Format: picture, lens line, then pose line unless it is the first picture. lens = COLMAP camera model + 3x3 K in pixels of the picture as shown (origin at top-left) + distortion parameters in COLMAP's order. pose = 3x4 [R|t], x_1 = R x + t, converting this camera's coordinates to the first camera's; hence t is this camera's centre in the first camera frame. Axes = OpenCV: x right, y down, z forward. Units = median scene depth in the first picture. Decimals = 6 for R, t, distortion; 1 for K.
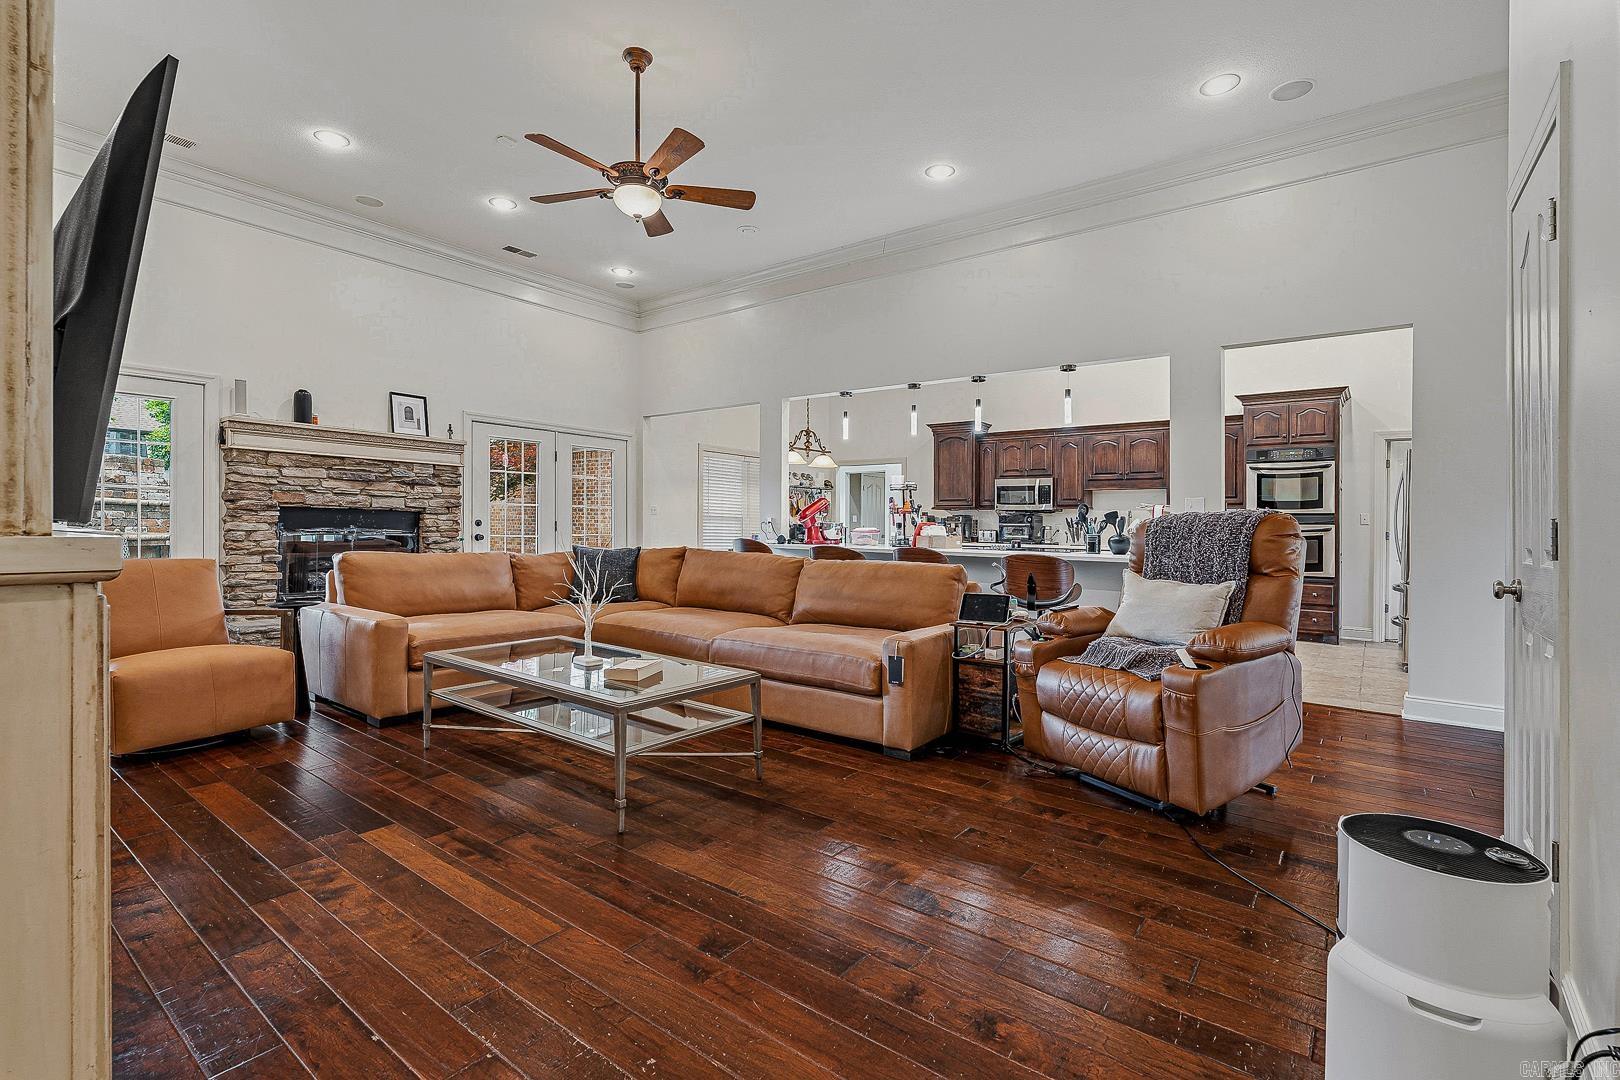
lens RADIAL K [[732.6, 0, 819.2], [0, 732.6, 524.4], [0, 0, 1]] dist [-0.007329, 0.003360]
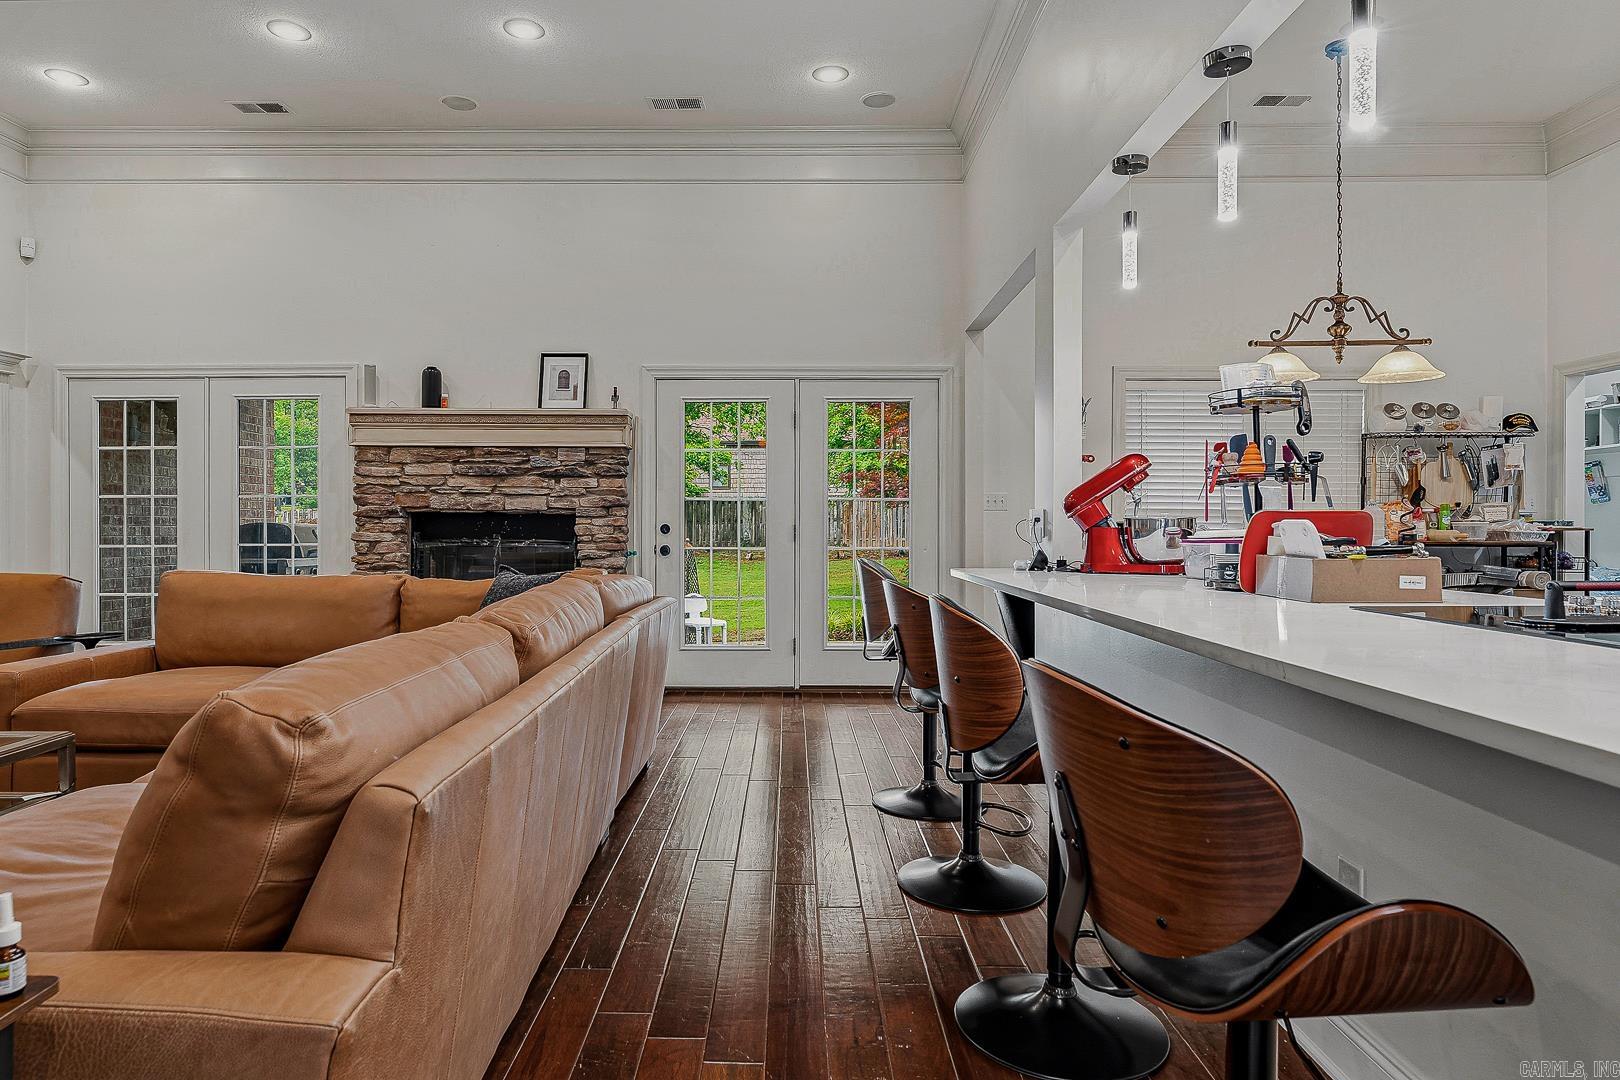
lens RADIAL K [[968.6, 0, 782.4], [0, 968.6, 529.1], [0, 0, 1]] dist [-0.007687, 0.009450]
pose [[0.589942, -0.012699, -0.807345, 0.349773], [0.009385, 0.999917, -0.008870, 0.007508], [0.807391, -0.002345, 0.590012, 0.622727]]
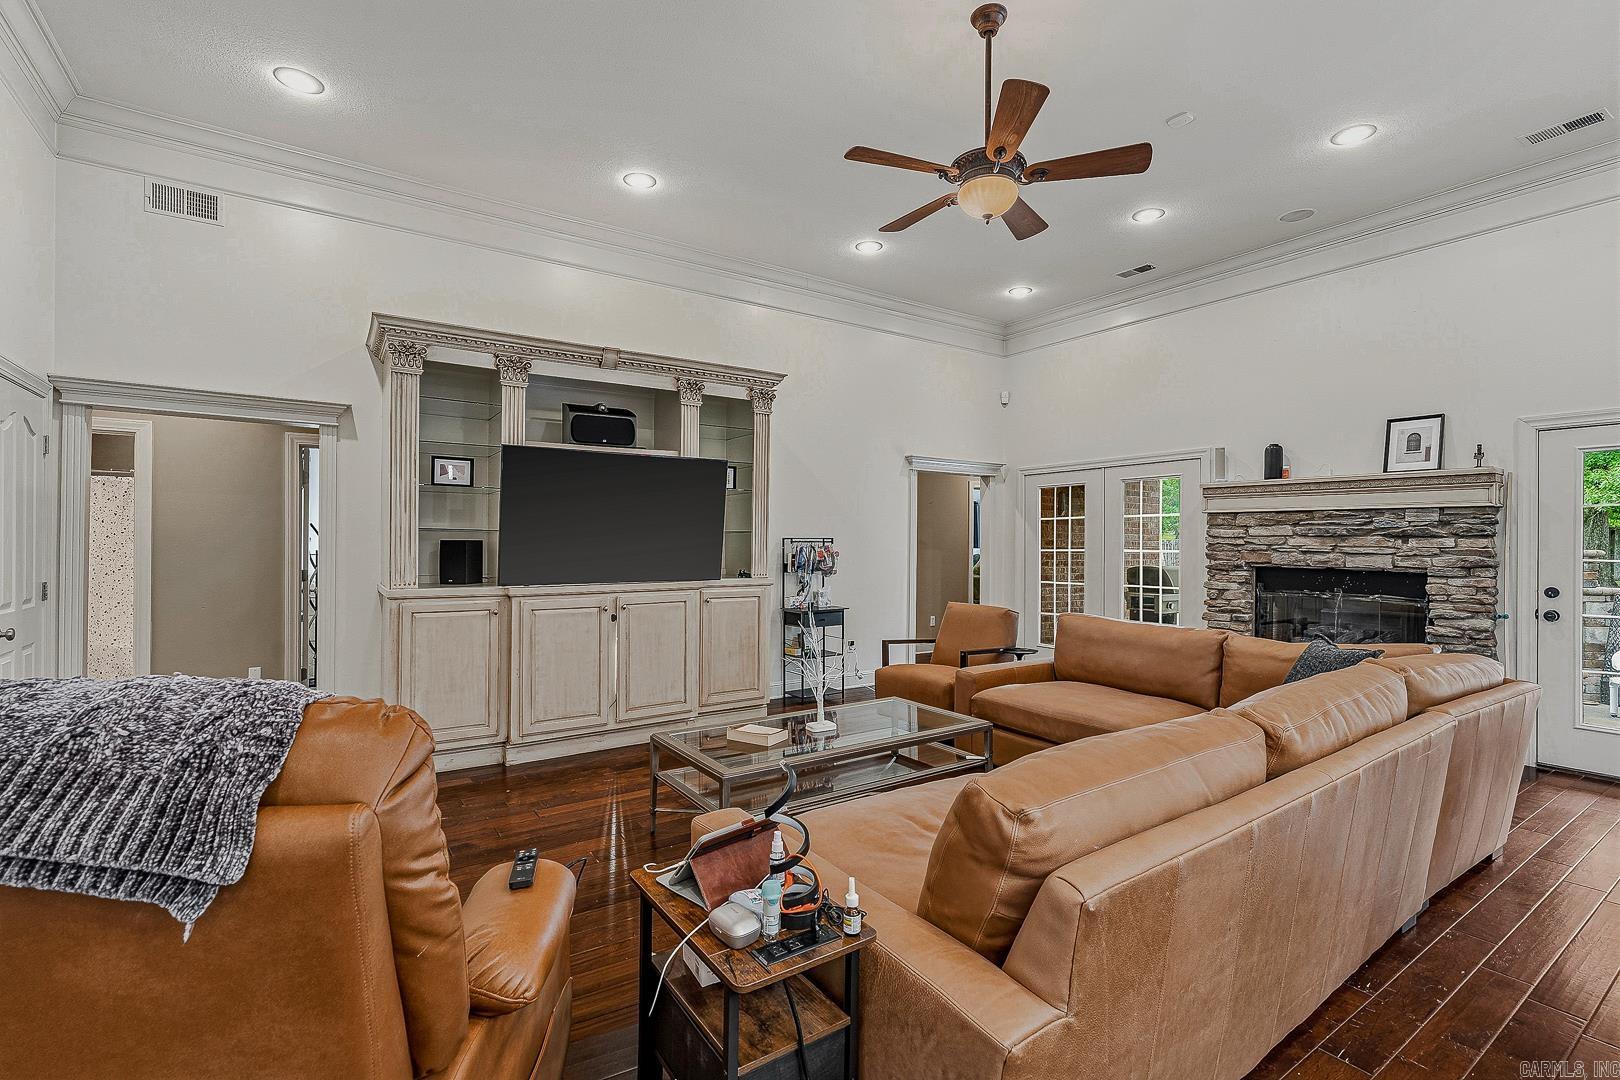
lens RADIAL K [[732.6, 0, 804.9], [0, 732.6, 540.9], [0, 0, 1]] dist [-0.007329, 0.003360]
pose [[-0.331757, -0.017255, -0.943207, 0.359692], [-0.007267, 0.999850, -0.015735, -0.034944], [0.943337, 0.001634, -0.331832, 0.675425]]
